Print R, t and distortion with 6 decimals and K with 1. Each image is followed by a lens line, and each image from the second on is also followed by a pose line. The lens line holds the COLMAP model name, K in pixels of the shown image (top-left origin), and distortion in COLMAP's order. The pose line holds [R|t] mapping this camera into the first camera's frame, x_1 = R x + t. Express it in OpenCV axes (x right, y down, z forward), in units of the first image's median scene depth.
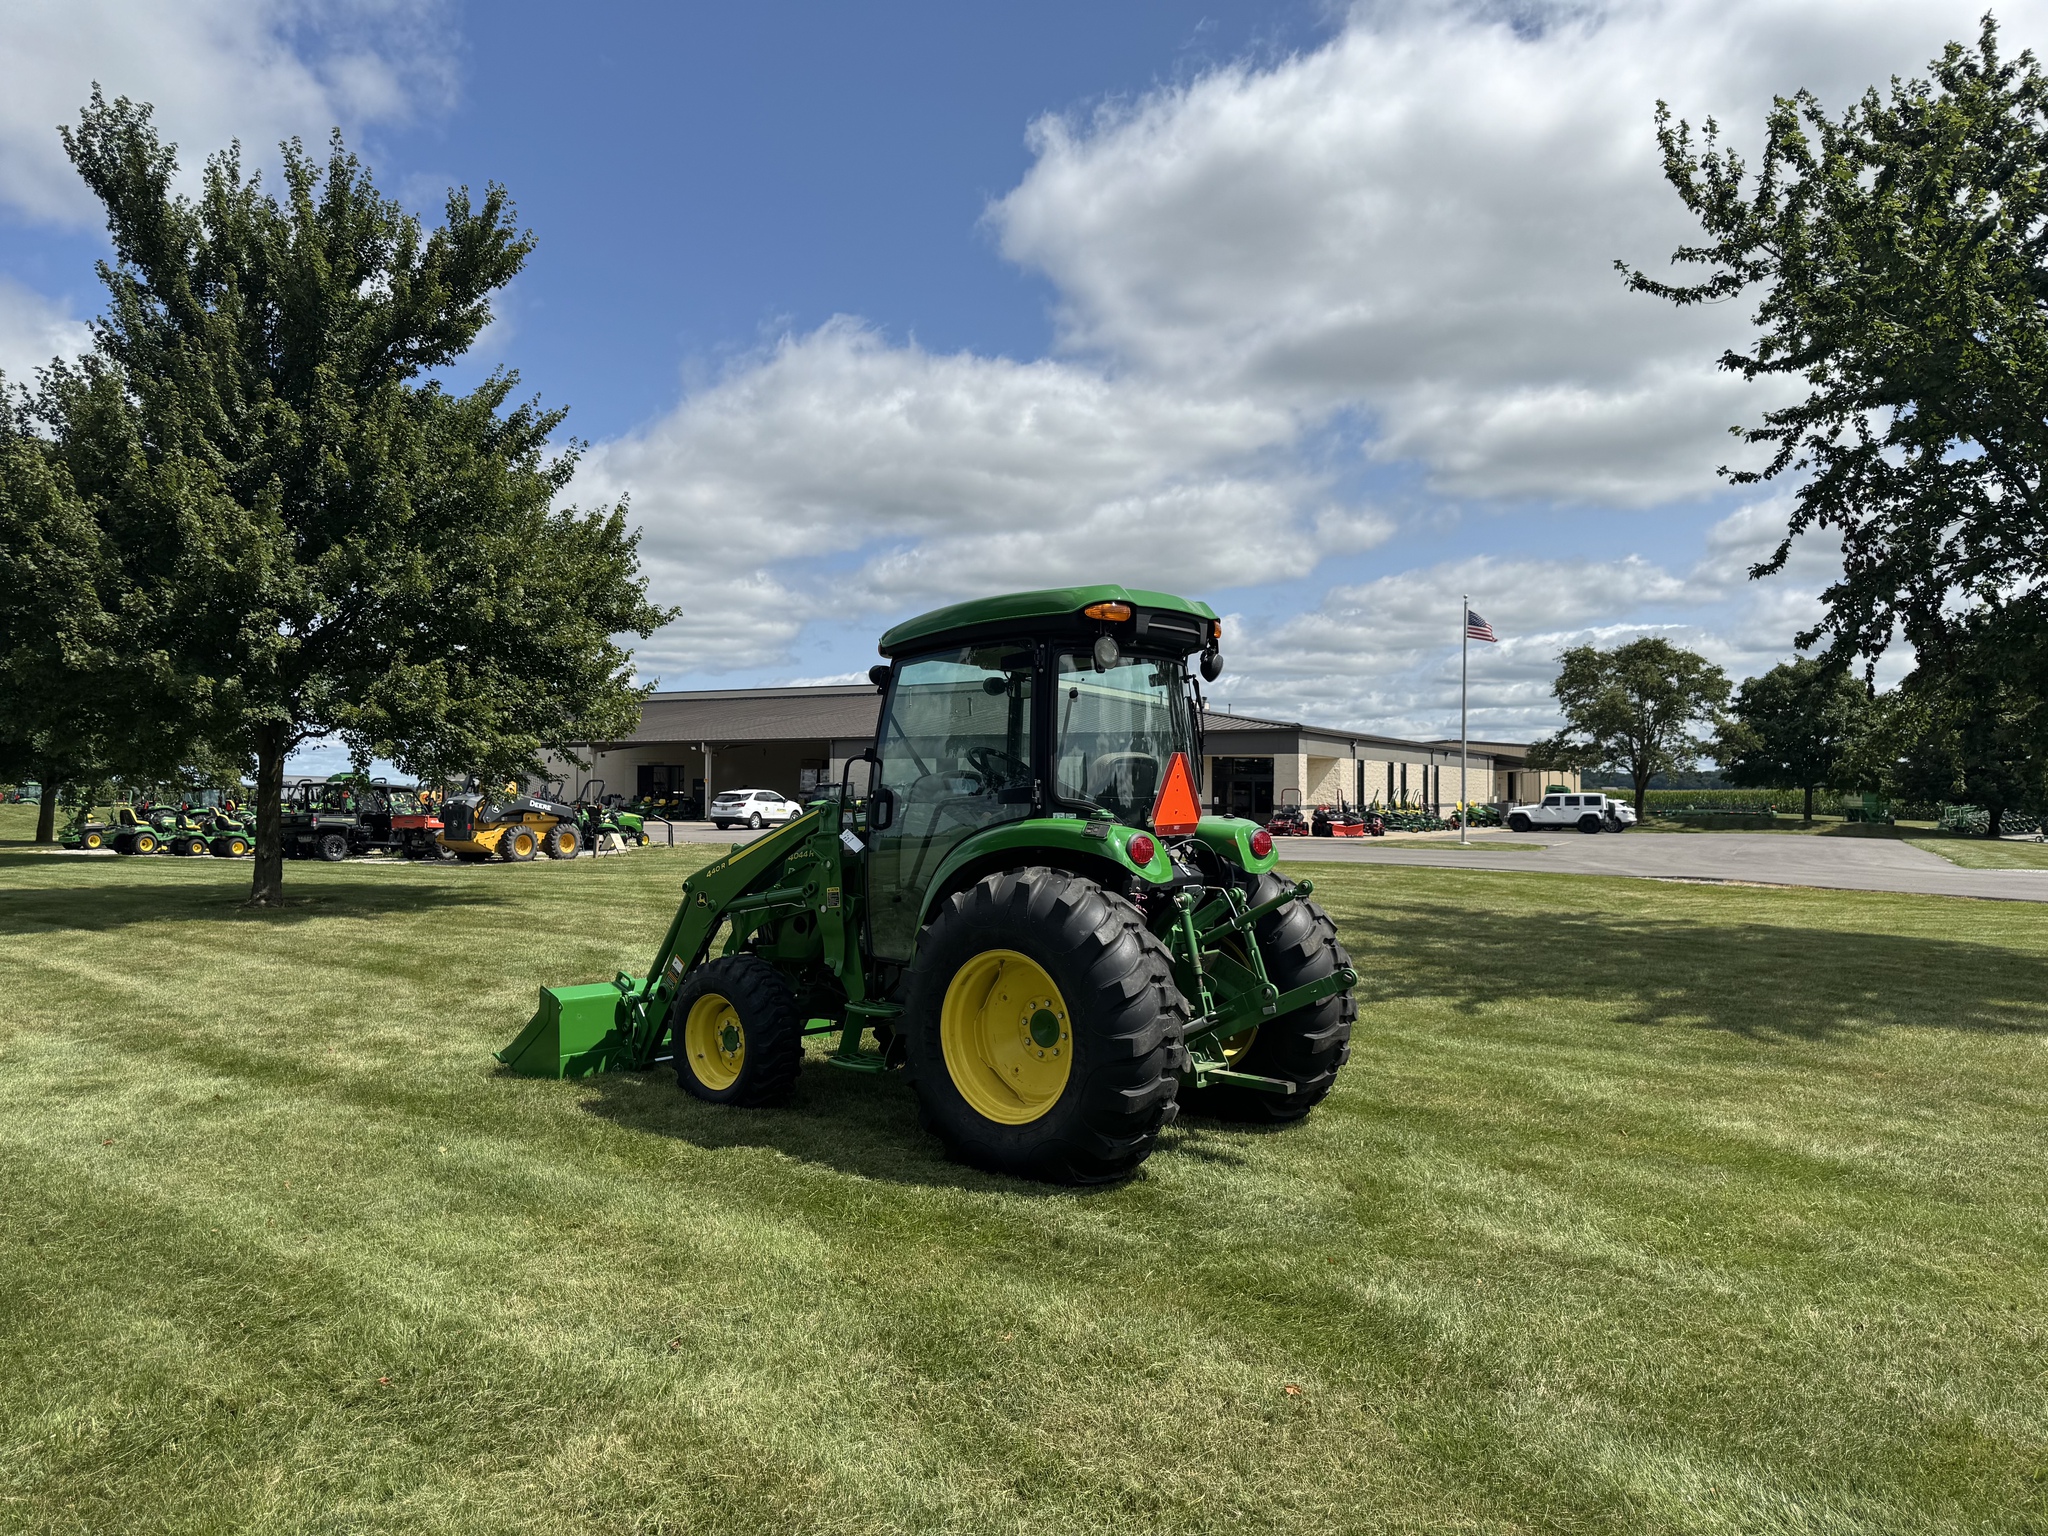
lens RADIAL K [[1519.5, 0, 1024.0], [0, 1519.5, 768.0], [0, 0, 1]] dist [0.040228, -0.000831]
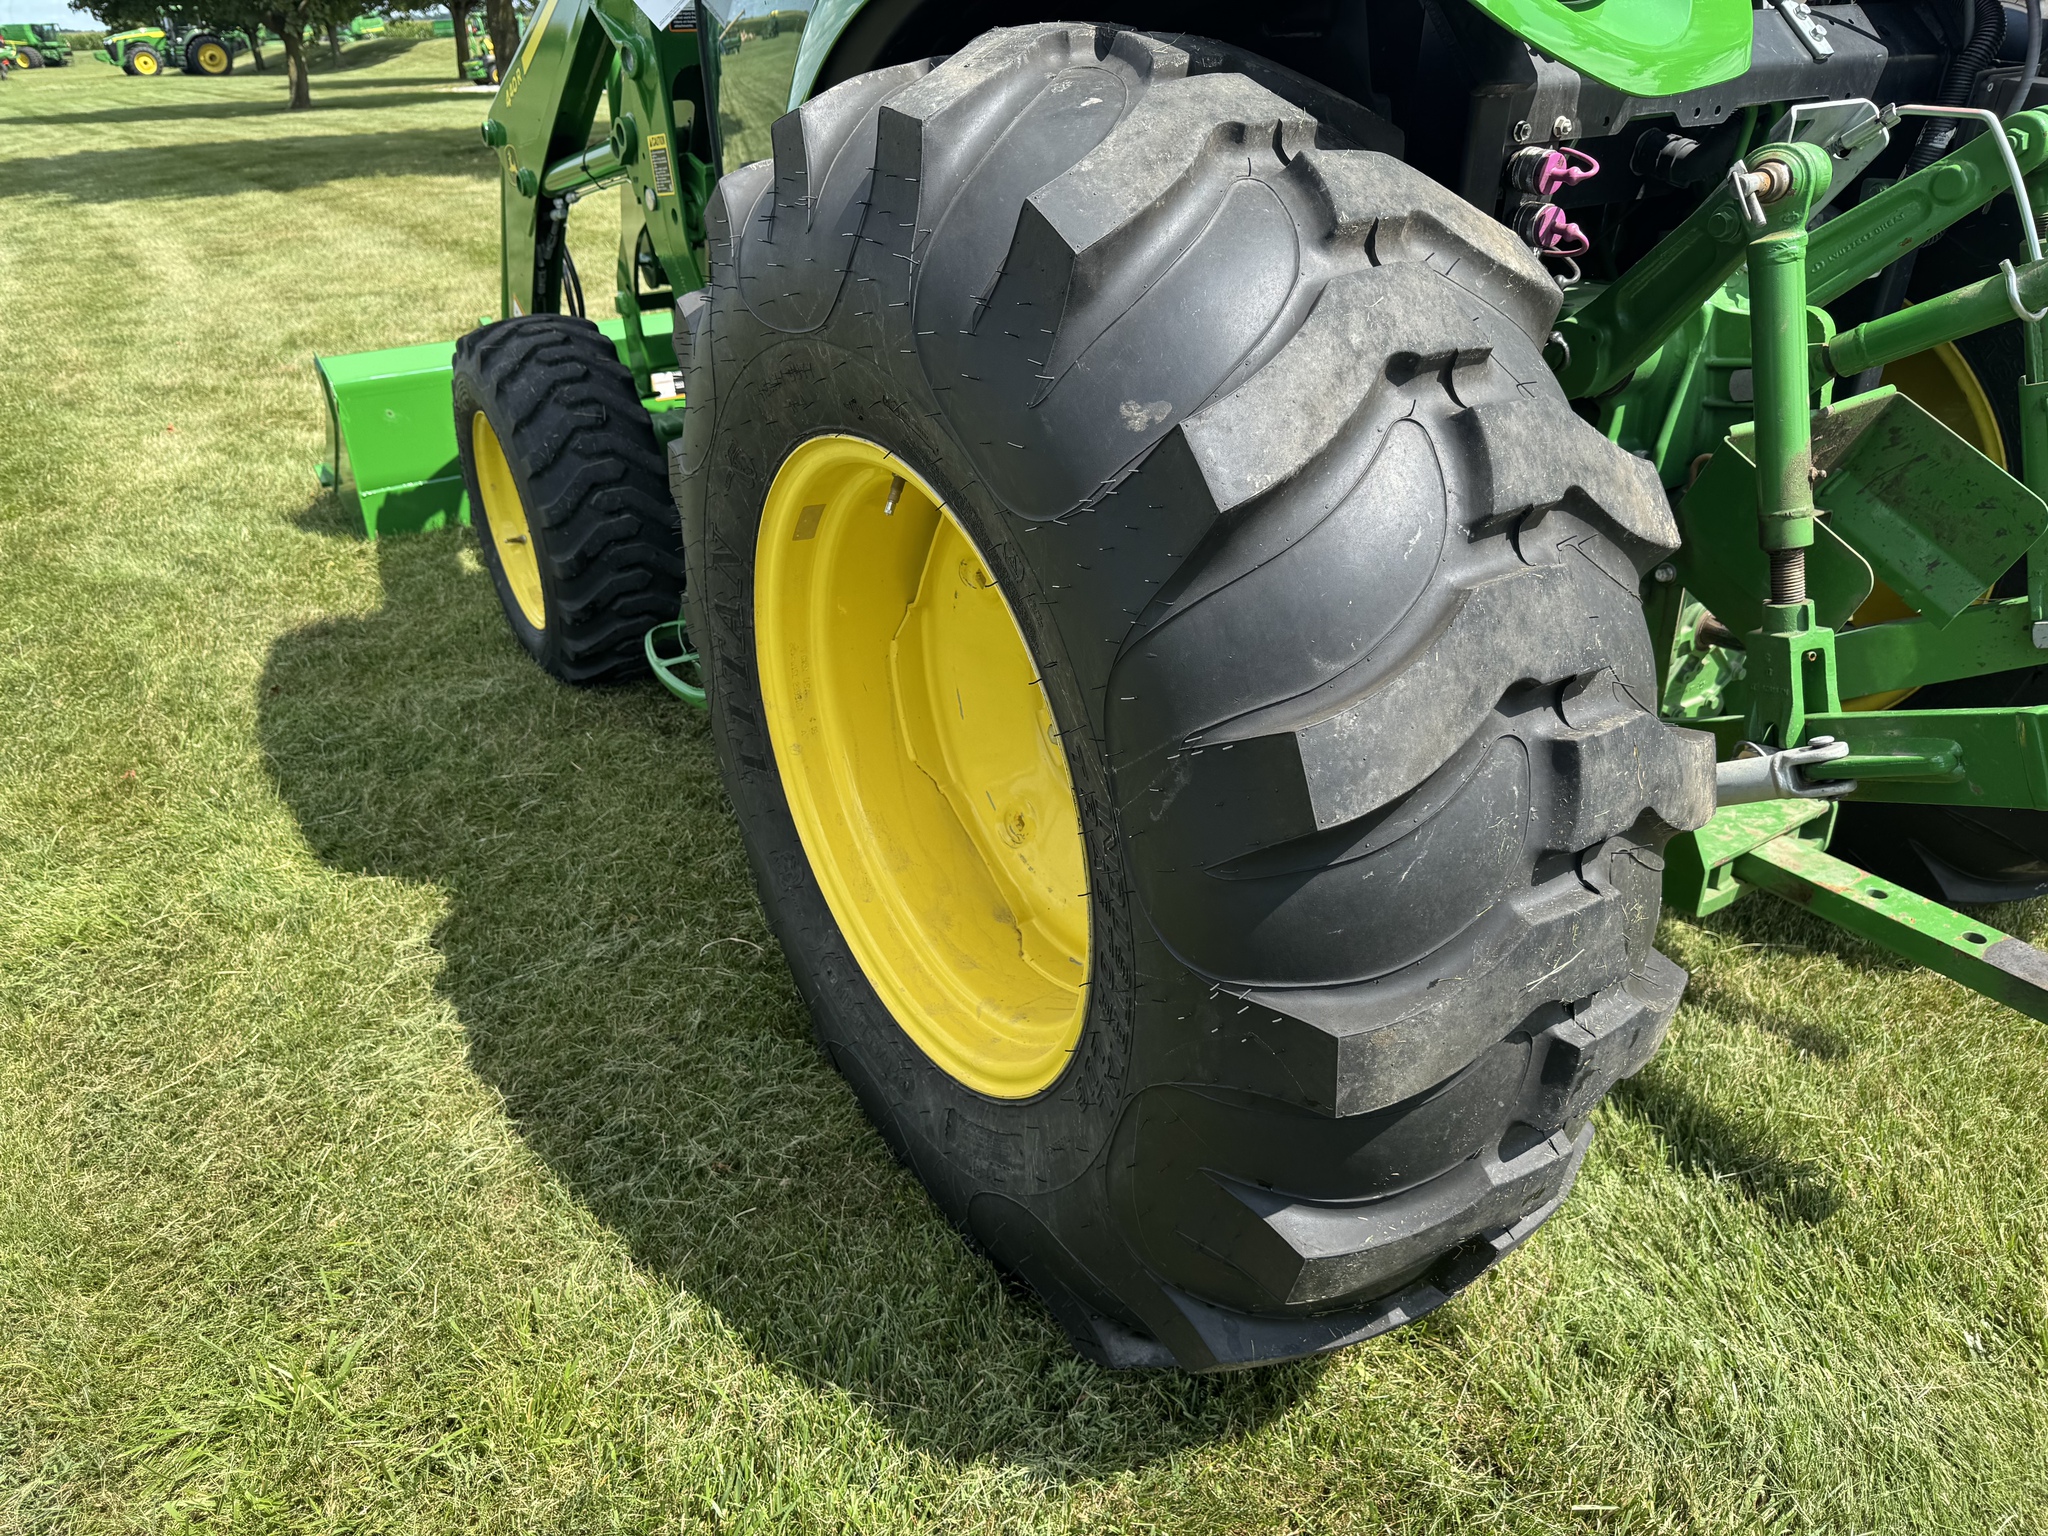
lens RADIAL K [[1501.8, 0, 1024.0], [0, 1501.8, 768.0], [0, 0, 1]] dist [0.047195, -0.040590]
pose [[0.952761, 0.107183, -0.284180, 0.075558], [0.037874, 0.886430, 0.461311, 0.059596], [0.301350, -0.450282, 0.840496, 0.778682]]
